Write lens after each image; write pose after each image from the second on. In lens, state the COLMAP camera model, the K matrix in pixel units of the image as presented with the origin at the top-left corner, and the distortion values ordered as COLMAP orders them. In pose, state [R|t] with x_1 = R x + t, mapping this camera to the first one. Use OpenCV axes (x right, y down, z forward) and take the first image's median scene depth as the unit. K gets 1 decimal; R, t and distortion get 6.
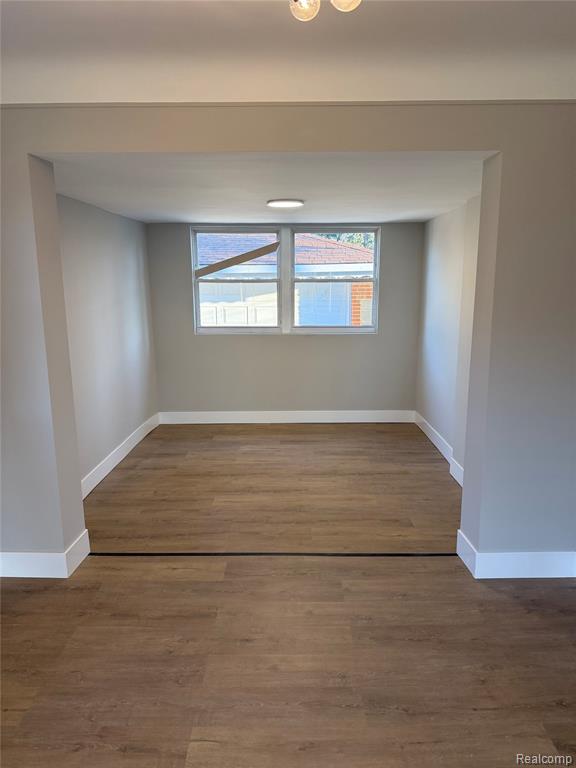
lens RADIAL K [[550.7, 0, 288.0], [0, 550.7, 384.0], [0, 0, 1]] dist [0.124698, 0.000614]
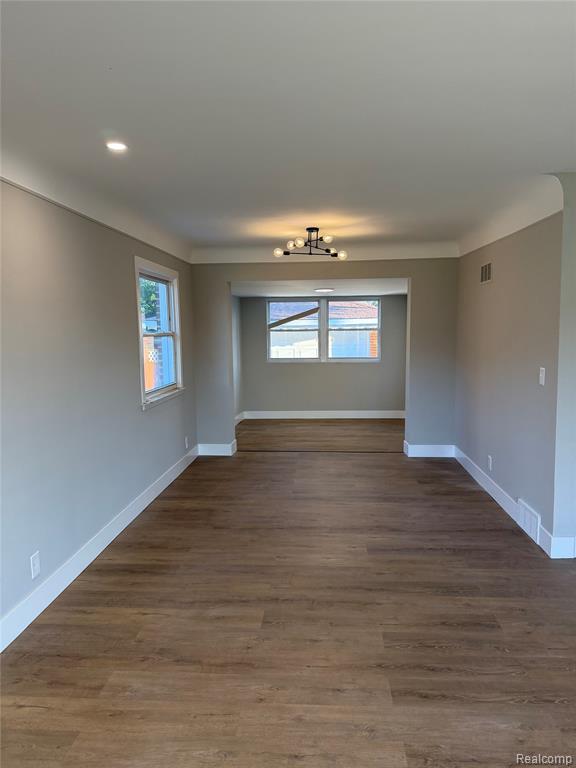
lens RADIAL K [[539.8, 0, 288.0], [0, 539.8, 384.0], [0, 0, 1]] dist [-0.032779, -0.001346]
pose [[0.998029, -0.000815, -0.062752, -0.008443], [-0.004796, 0.996002, -0.089204, 0.114014], [0.062573, 0.089329, 0.994035, -0.567317]]
